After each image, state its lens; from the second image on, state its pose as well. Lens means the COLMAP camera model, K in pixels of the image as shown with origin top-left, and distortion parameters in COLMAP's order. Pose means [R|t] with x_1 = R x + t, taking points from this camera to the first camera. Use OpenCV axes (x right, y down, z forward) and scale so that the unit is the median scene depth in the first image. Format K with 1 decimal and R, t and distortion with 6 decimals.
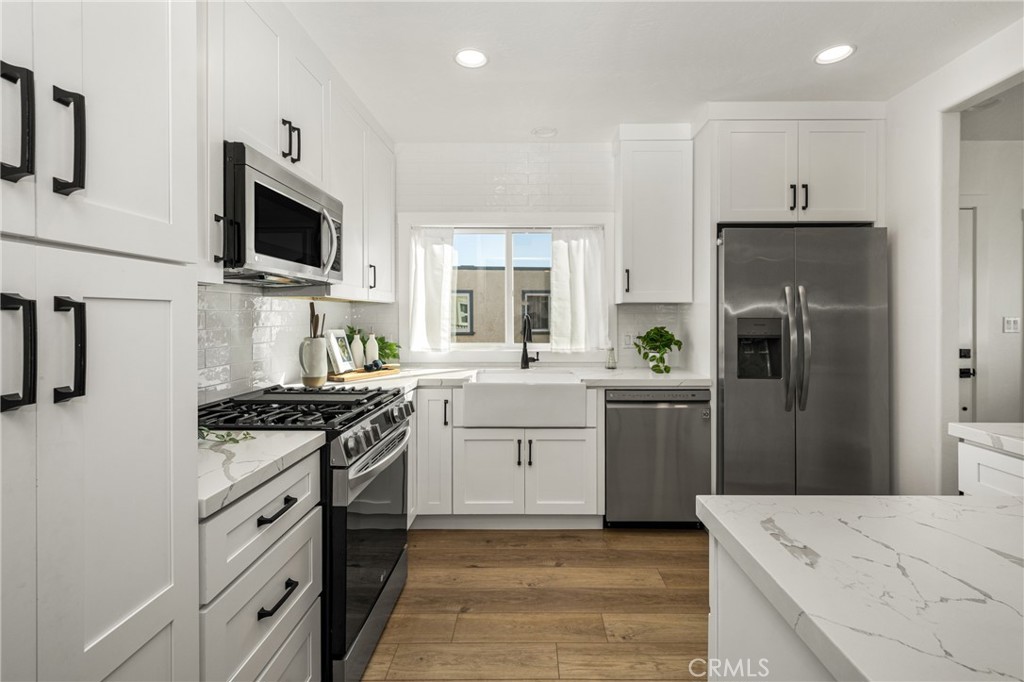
lens RADIAL K [[458.8, 0, 523.7], [0, 458.8, 317.9], [0, 0, 1]] dist [-0.001470, -0.000036]
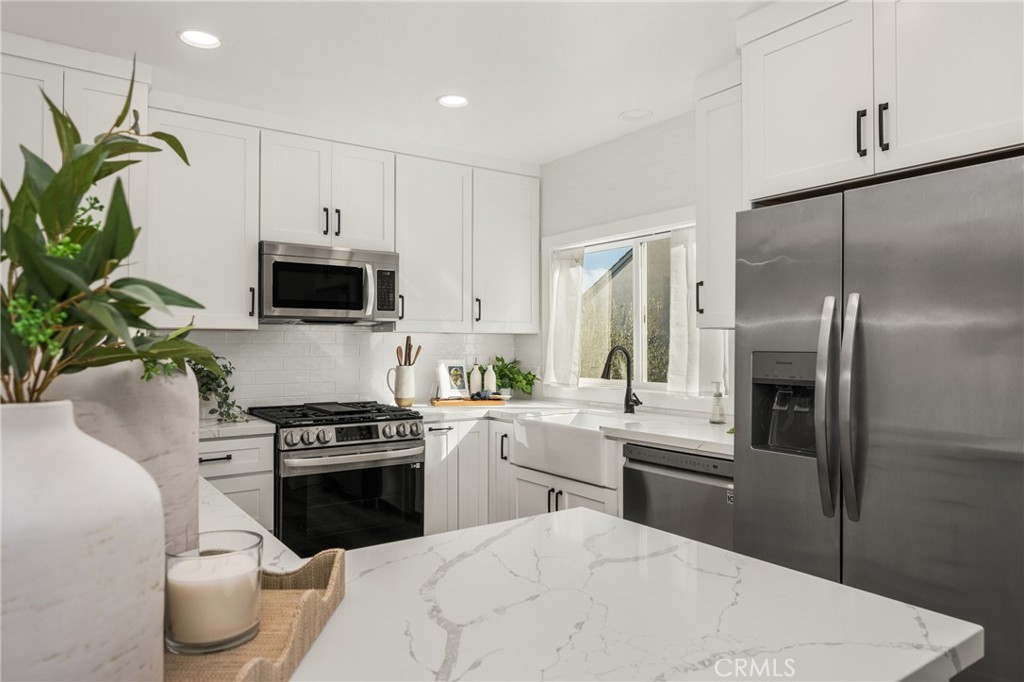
lens RADIAL K [[648.8, 0, 513.7], [0, 648.8, 341.1], [0, 0, 1]] dist [0.002603, 0.000055]
pose [[0.588642, -0.009262, -0.808341, 0.951138], [-0.001191, 0.999923, -0.012324, -0.000898], [0.808393, 0.008217, 0.588586, 0.205140]]
